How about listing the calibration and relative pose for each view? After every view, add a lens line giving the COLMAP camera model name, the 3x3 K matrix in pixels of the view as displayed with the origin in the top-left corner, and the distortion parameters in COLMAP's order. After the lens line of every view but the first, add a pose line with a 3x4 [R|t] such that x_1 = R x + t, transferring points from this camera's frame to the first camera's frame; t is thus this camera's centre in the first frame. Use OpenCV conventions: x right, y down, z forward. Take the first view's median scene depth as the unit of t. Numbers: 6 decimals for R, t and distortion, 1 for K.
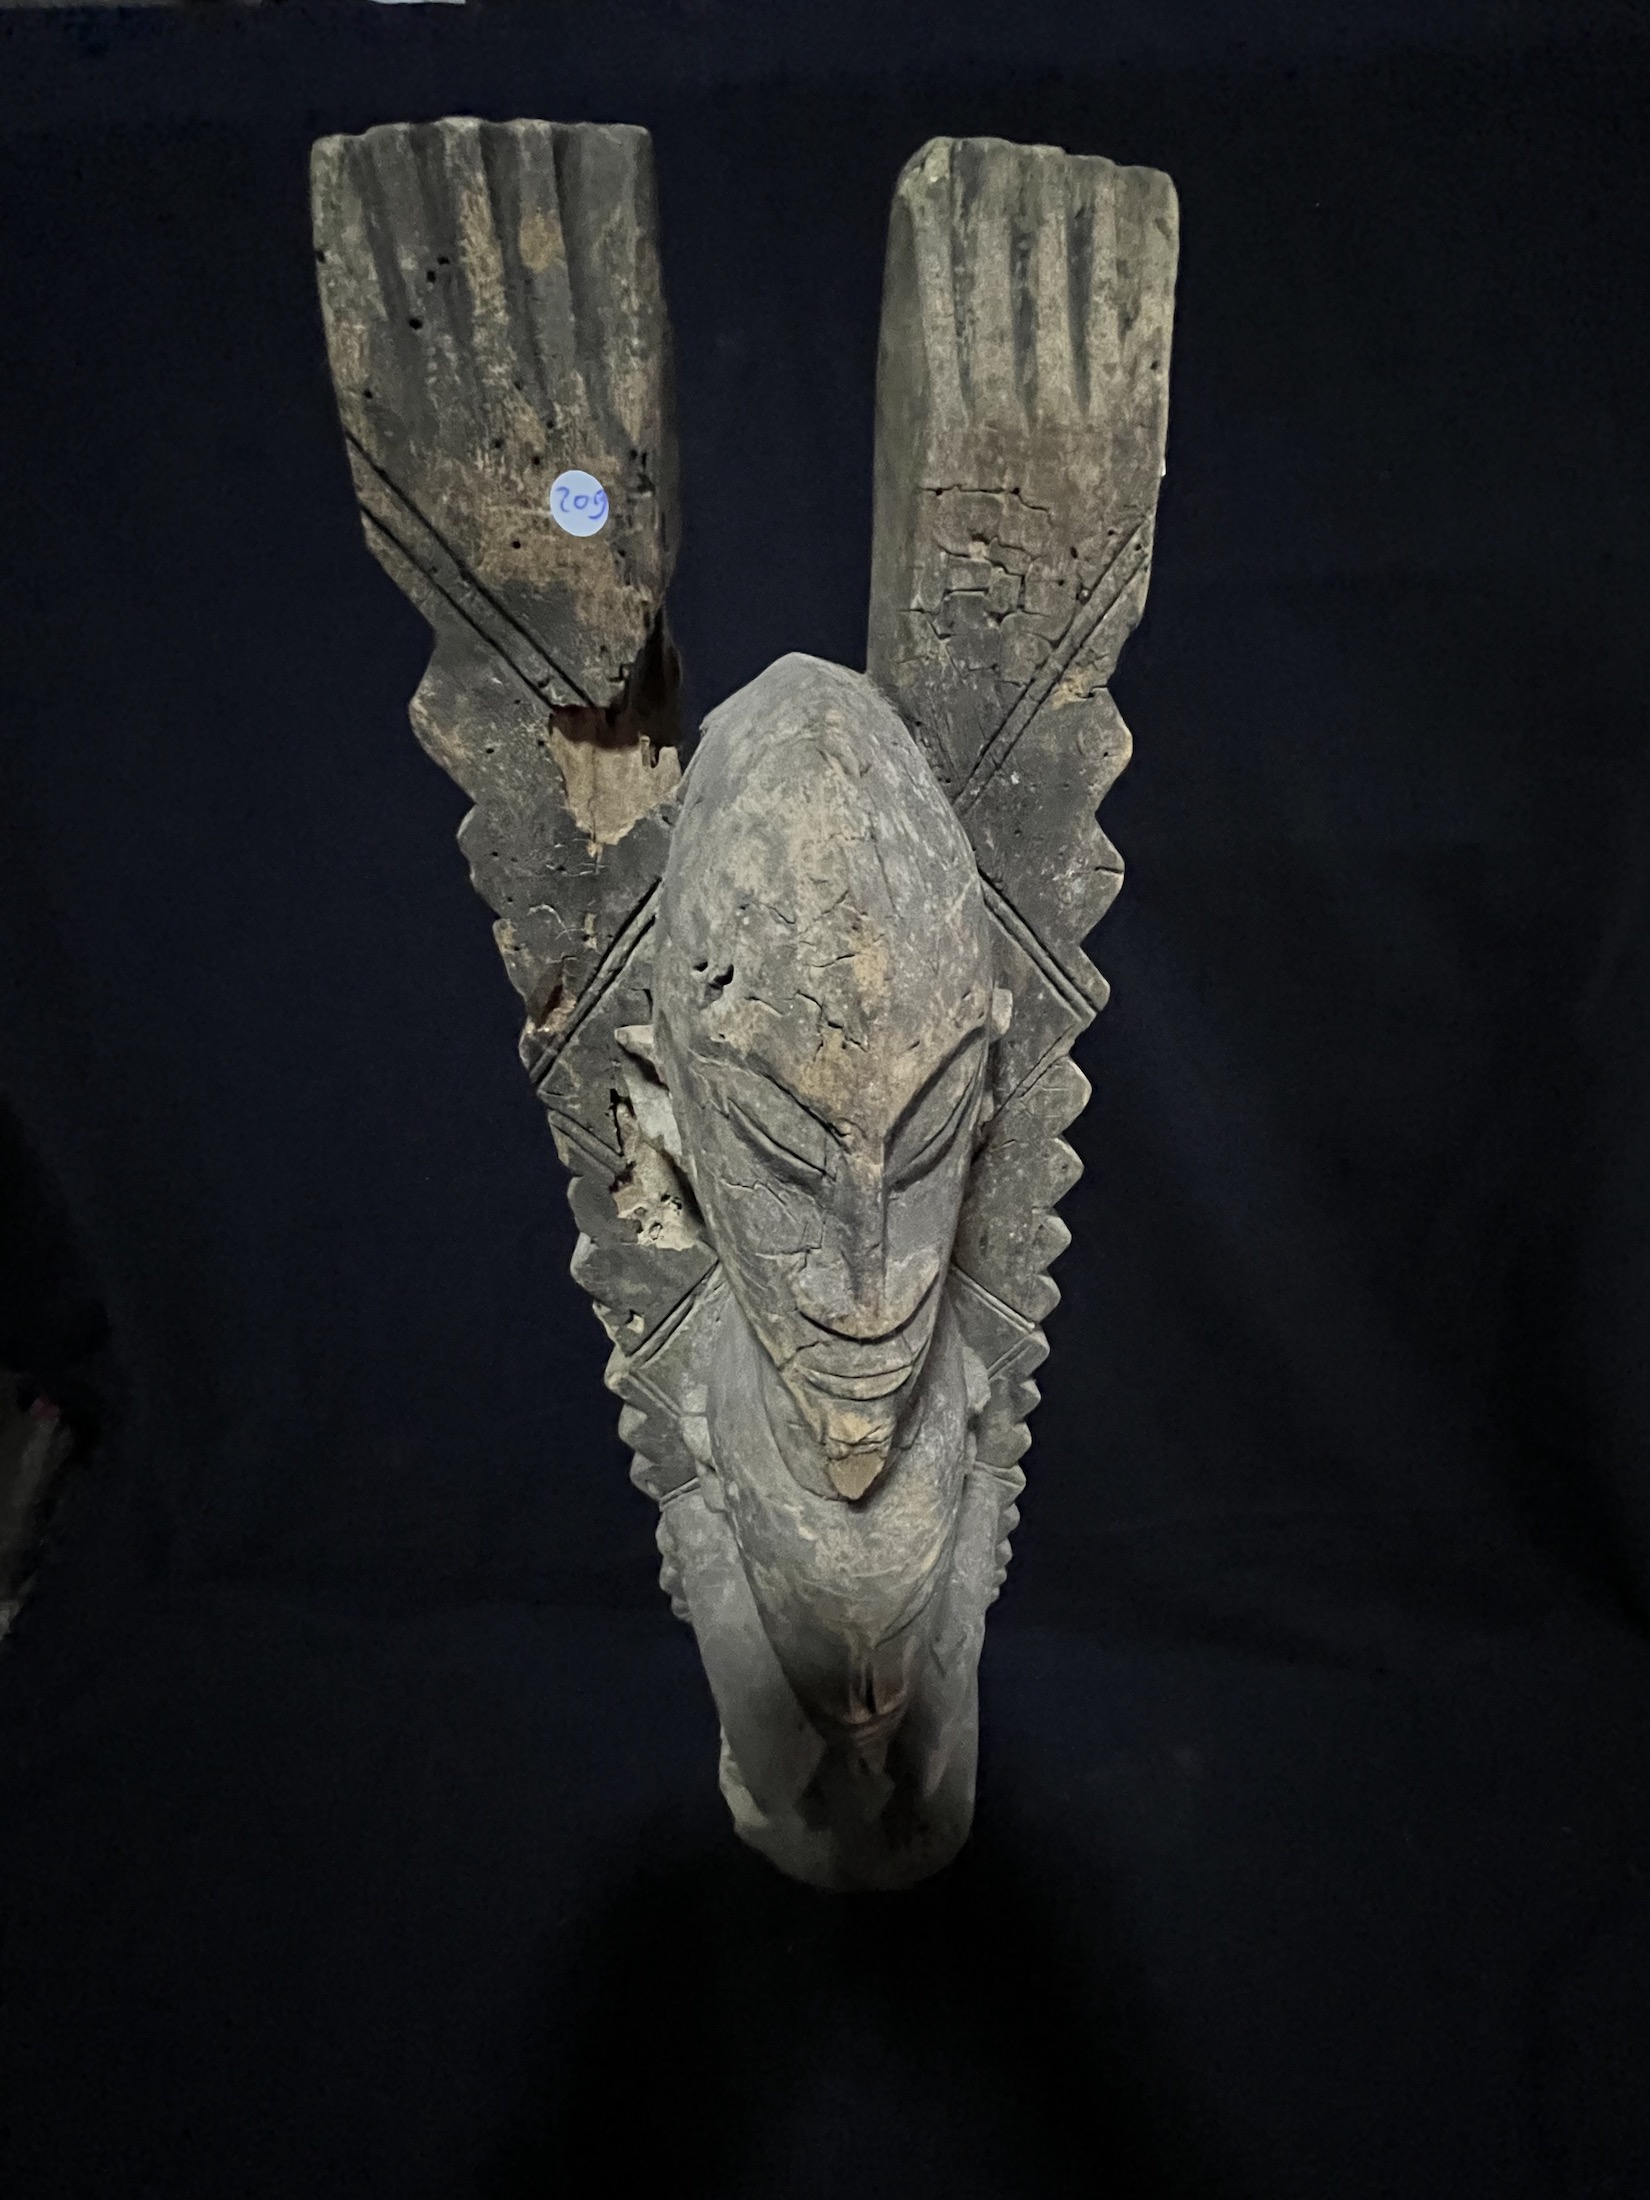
lens RADIAL K [[978.7, 0, 825.0], [0, 978.7, 1100.0], [0, 0, 1]] dist [0.001912, -0.001643]
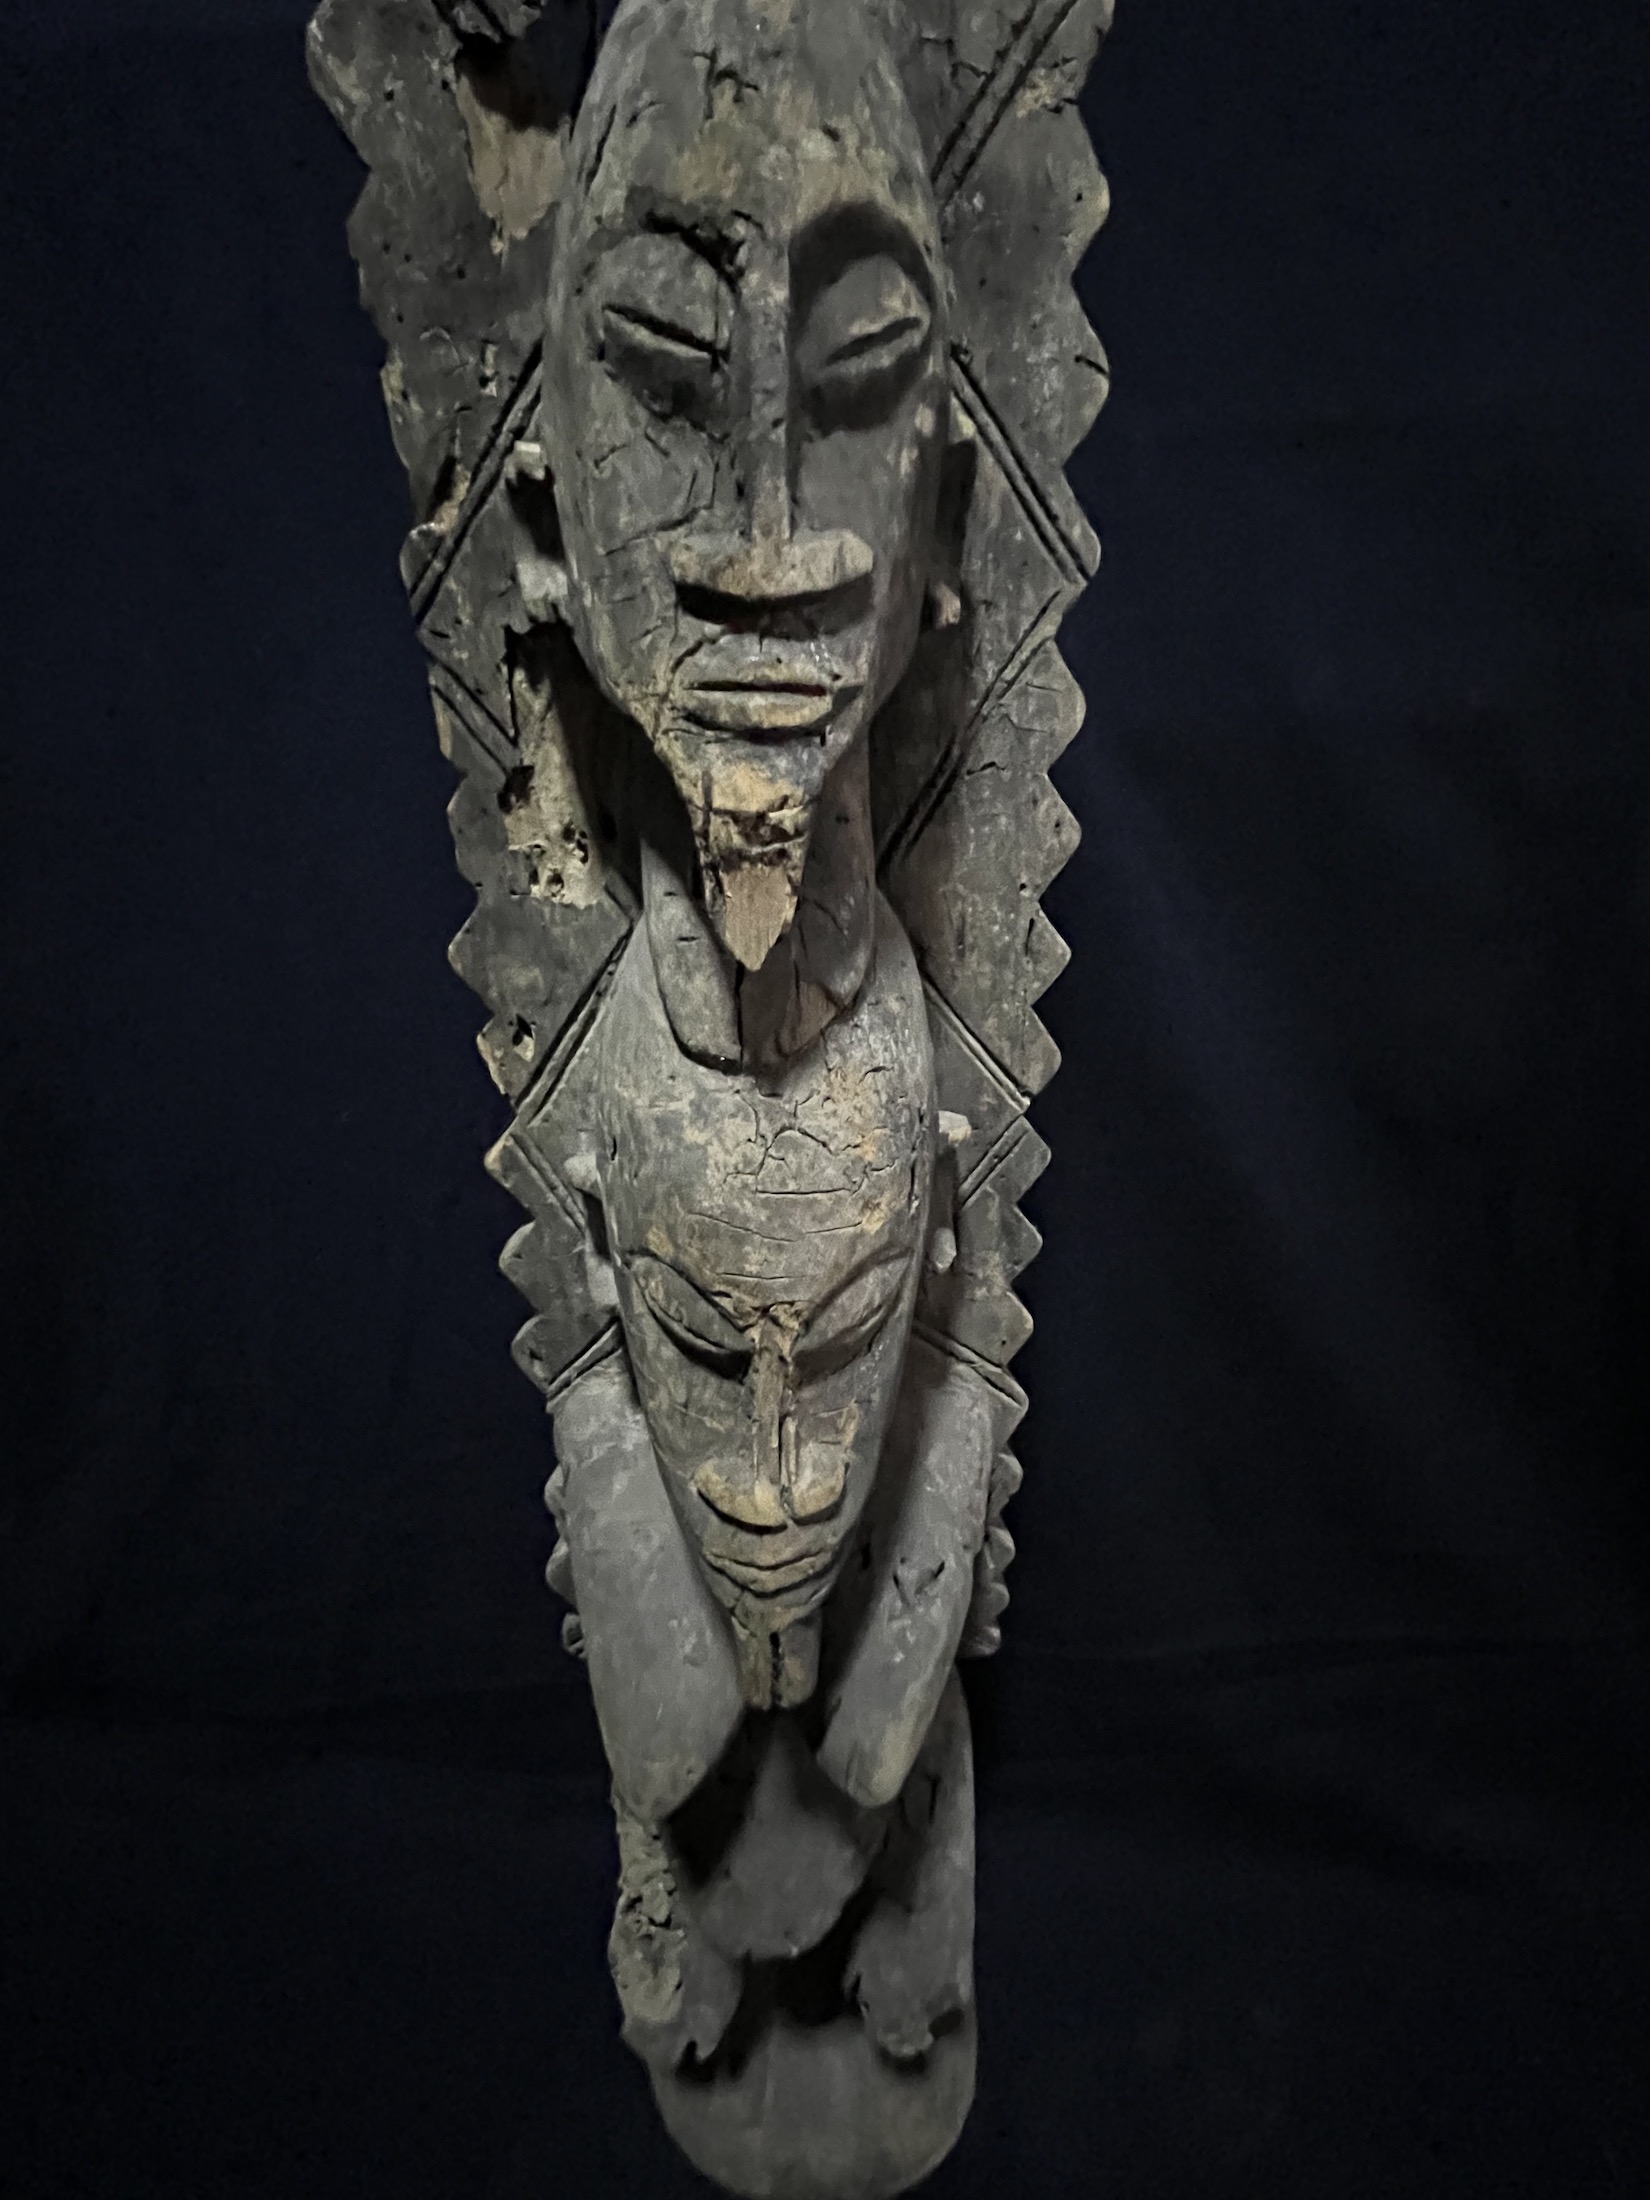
lens RADIAL K [[978.7, 0, 825.0], [0, 978.7, 1100.0], [0, 0, 1]] dist [0.001912, -0.001643]
pose [[0.999145, 0.034720, -0.022434, 0.089238], [-0.039609, 0.959399, -0.279258, 0.615820], [0.011828, 0.279908, 0.959954, 0.320710]]
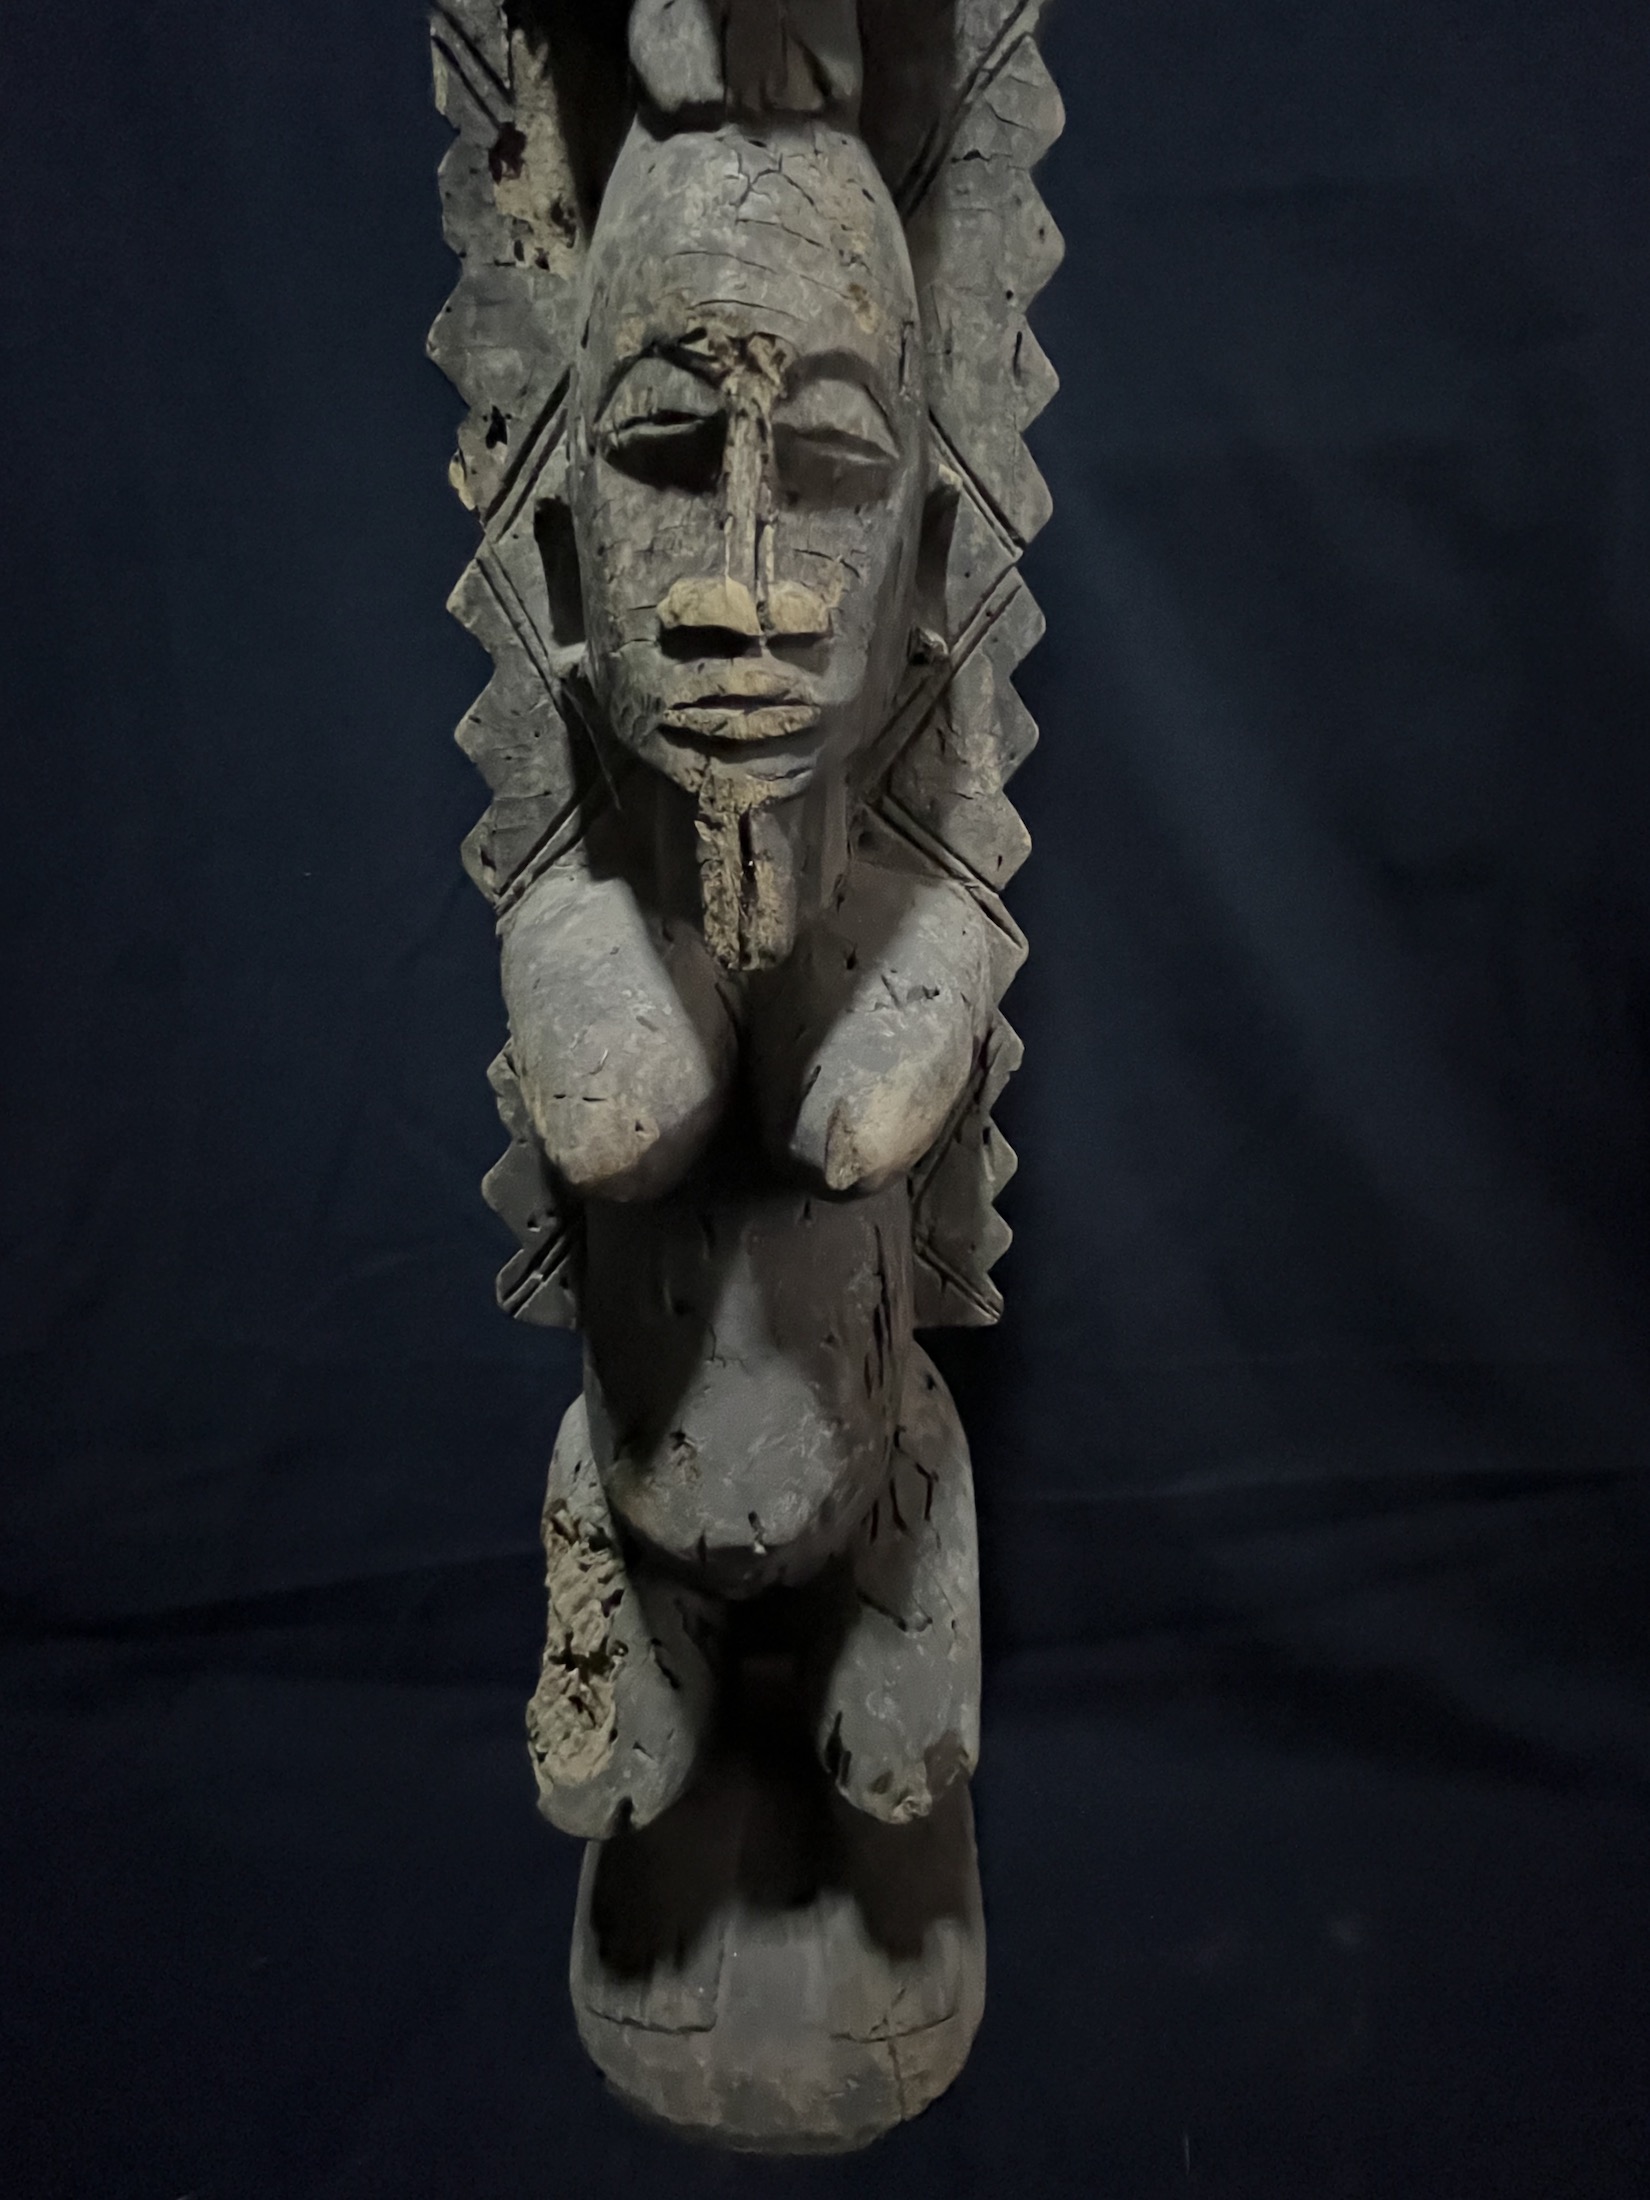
lens RADIAL K [[978.7, 0, 825.0], [0, 978.7, 1100.0], [0, 0, 1]] dist [0.001912, -0.001643]
pose [[0.999114, 0.040894, -0.009966, 0.115842], [-0.040972, 0.890649, -0.452842, 1.298639], [-0.009642, 0.452849, 0.891535, 0.693720]]
